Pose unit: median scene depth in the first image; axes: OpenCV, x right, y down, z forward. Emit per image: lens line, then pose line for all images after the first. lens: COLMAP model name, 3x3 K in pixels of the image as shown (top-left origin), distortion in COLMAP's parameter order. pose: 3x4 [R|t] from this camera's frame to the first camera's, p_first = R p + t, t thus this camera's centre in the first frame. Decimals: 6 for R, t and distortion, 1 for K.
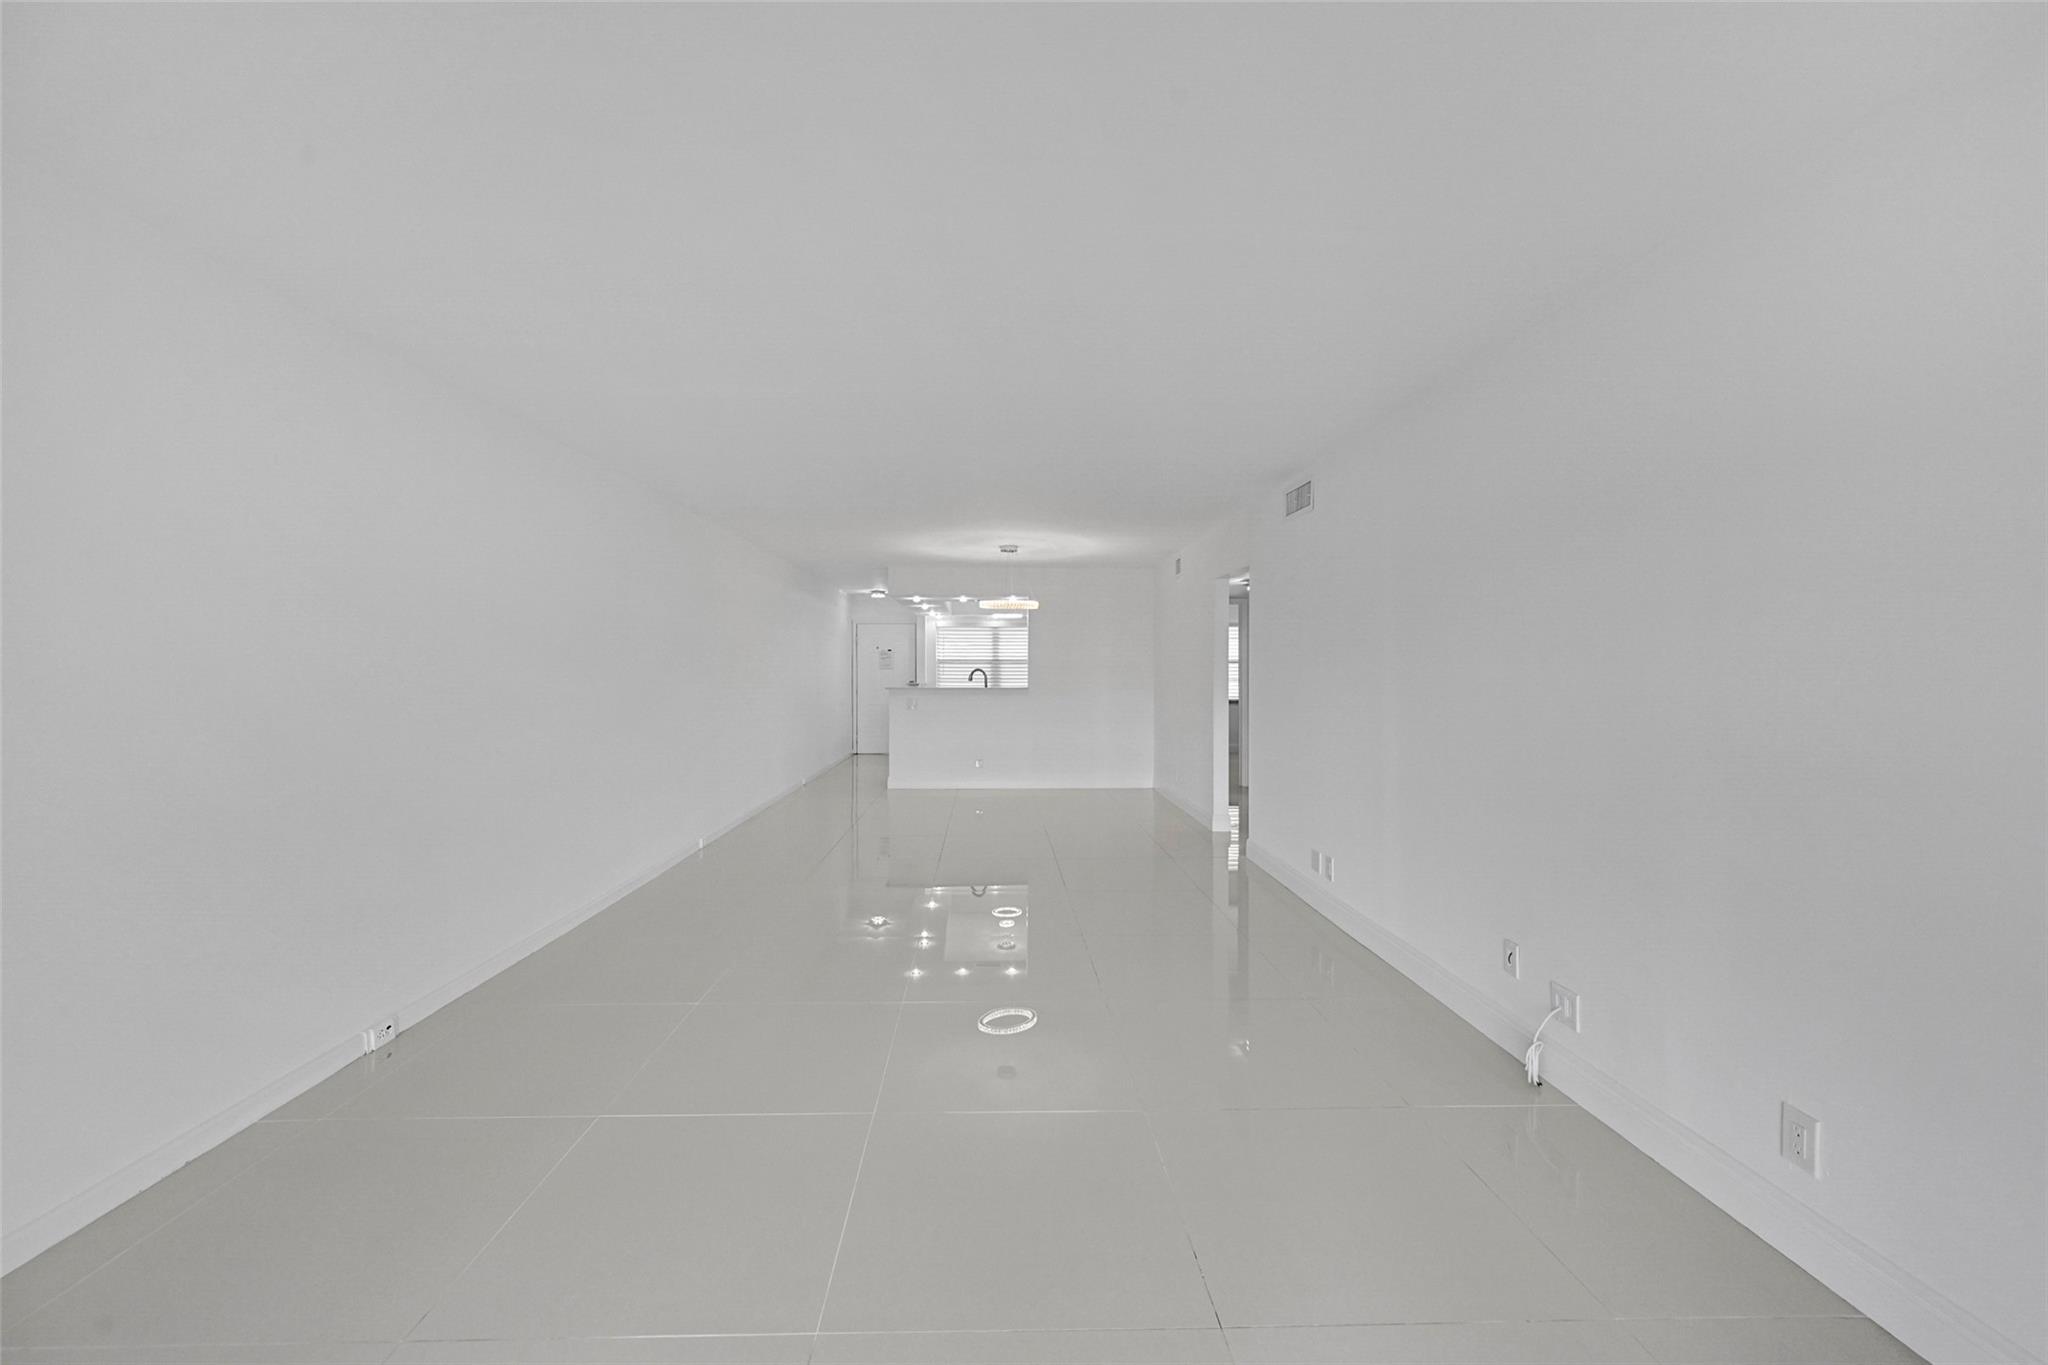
lens RADIAL K [[817.7, 0, 1024.0], [0, 817.7, 682.5], [0, 0, 1]] dist [-0.000583, -0.000017]
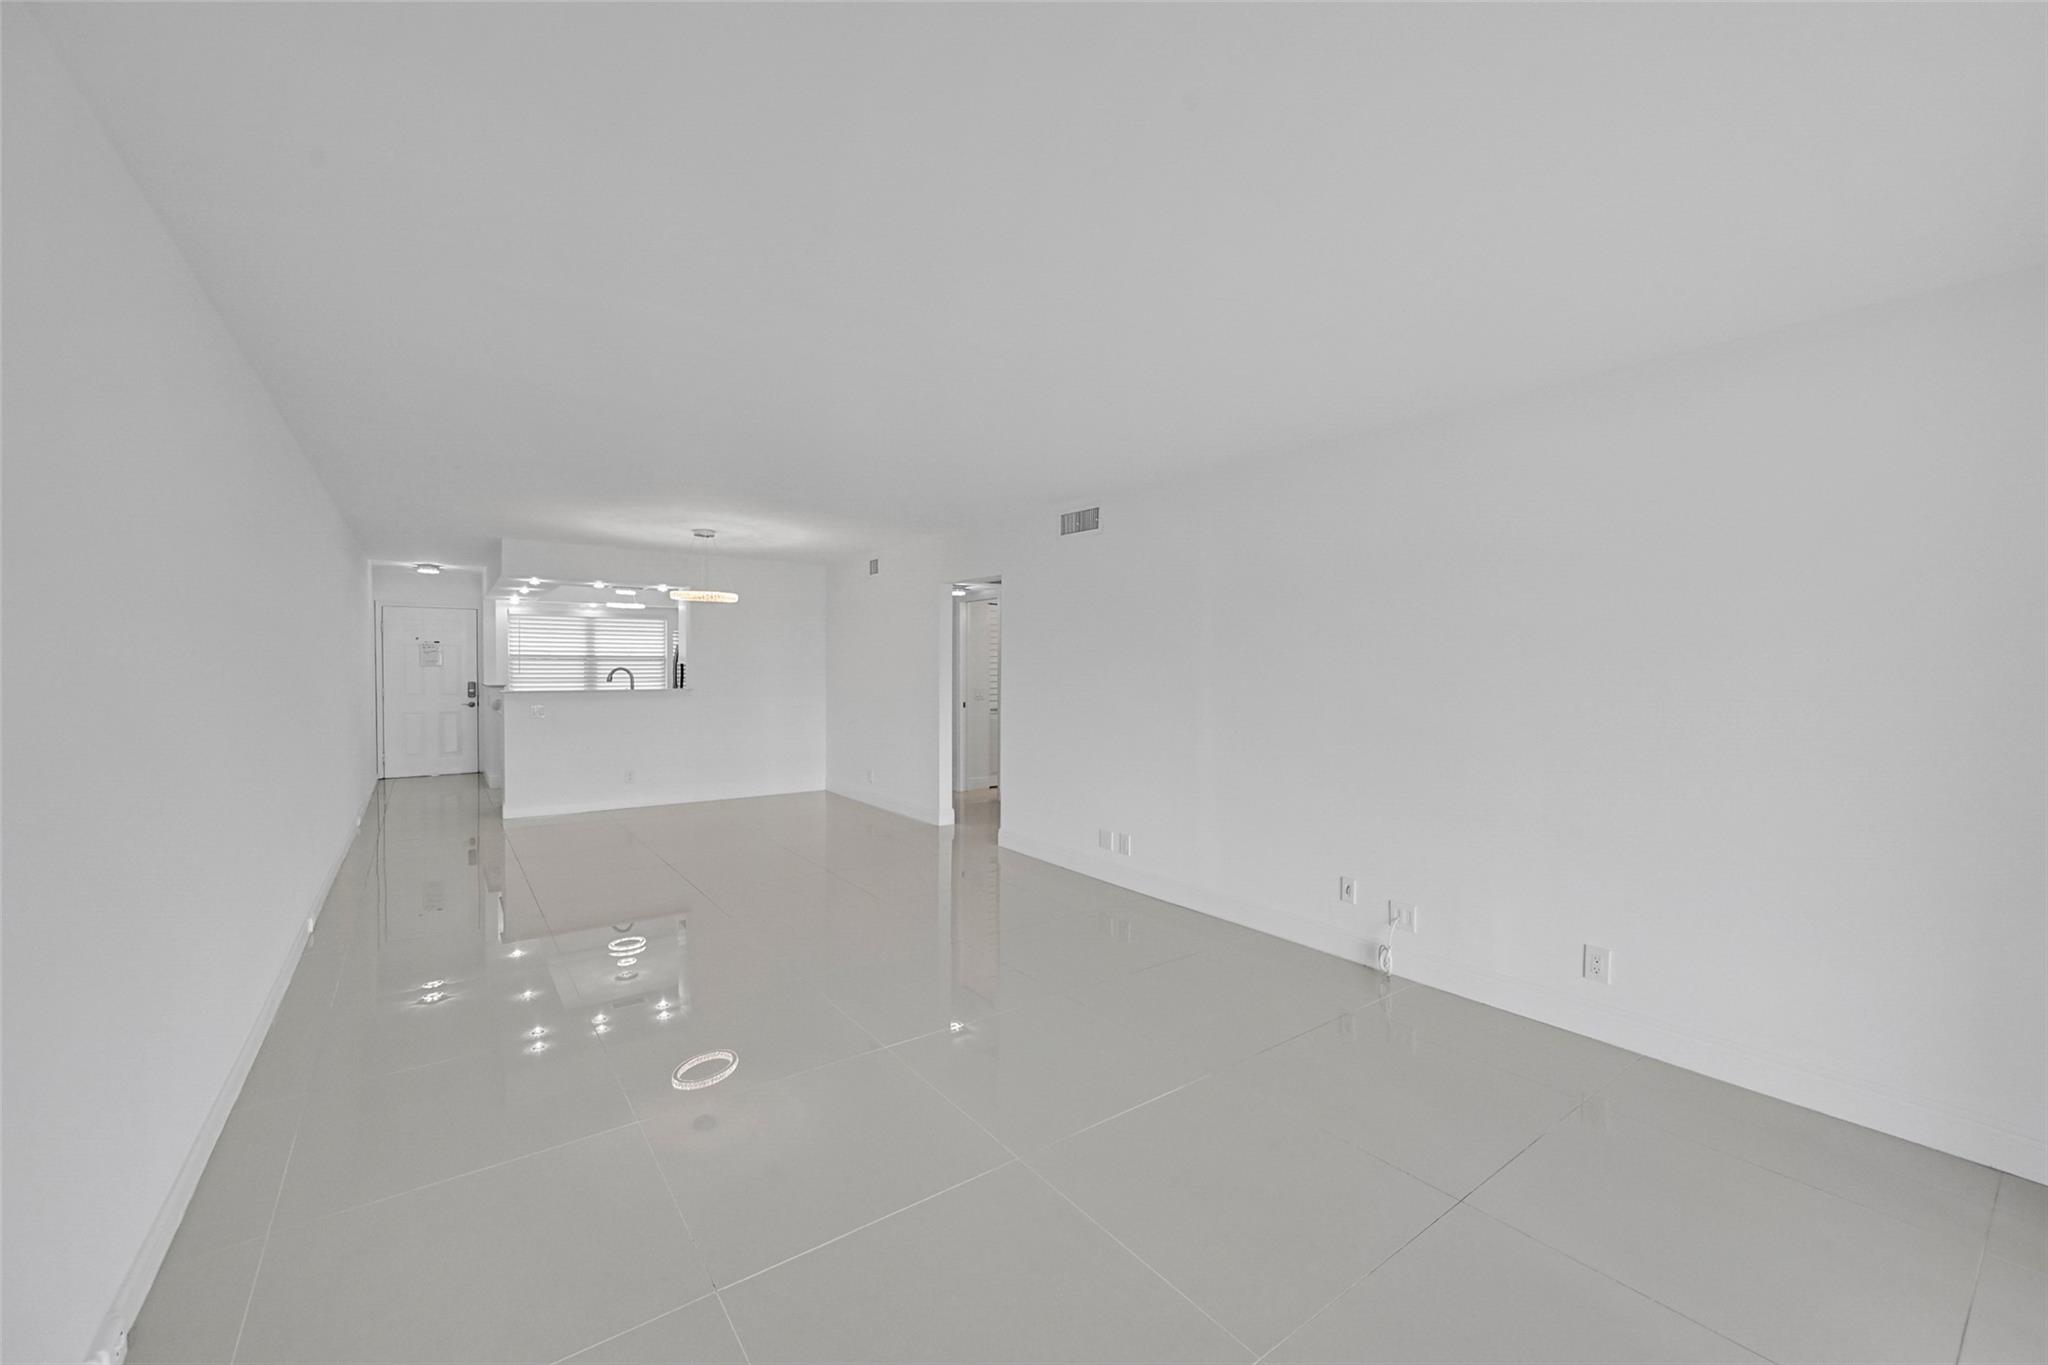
lens RADIAL K [[817.7, 0, 1024.0], [0, 817.7, 682.5], [0, 0, 1]] dist [-0.000583, -0.000017]
pose [[0.820056, -0.006742, 0.572244, -0.211490], [0.003579, 0.999971, 0.006652, -0.006266], [-0.572272, -0.003407, 0.820057, 0.068000]]
